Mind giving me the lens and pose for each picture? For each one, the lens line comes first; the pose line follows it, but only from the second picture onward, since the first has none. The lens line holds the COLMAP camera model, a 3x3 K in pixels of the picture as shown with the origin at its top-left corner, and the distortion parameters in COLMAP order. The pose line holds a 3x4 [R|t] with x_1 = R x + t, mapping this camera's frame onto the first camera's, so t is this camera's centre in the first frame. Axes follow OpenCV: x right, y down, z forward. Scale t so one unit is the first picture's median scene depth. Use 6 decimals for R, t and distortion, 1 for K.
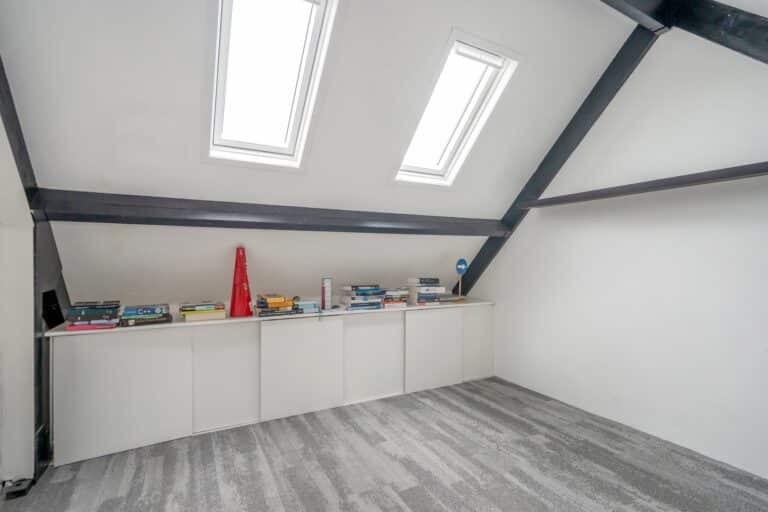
lens RADIAL K [[355.1, 0, 385.1], [0, 355.1, 252.8], [0, 0, 1]] dist [0.000396, 0.000082]
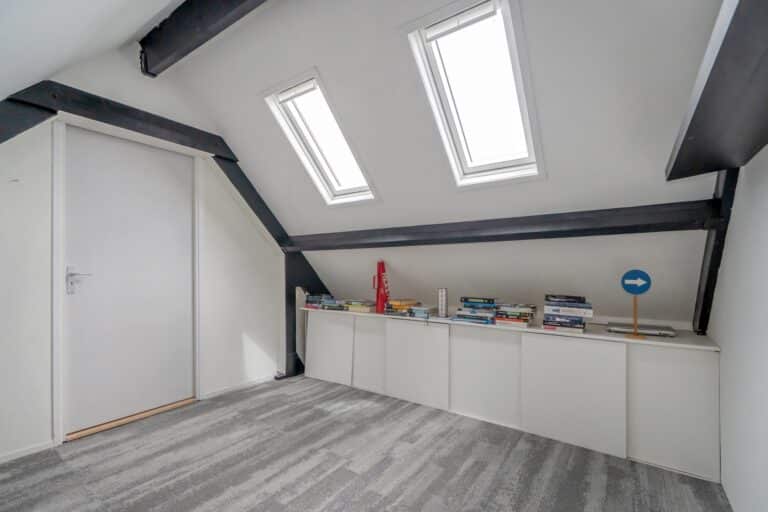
lens RADIAL K [[355.1, 0, 385.1], [0, 355.1, 252.8], [0, 0, 1]] dist [0.000396, 0.000082]
pose [[0.444862, -0.043805, -0.894527, 0.745962], [0.019759, 0.999040, -0.039097, 0.002745], [0.895381, -0.000283, 0.445301, 0.369257]]
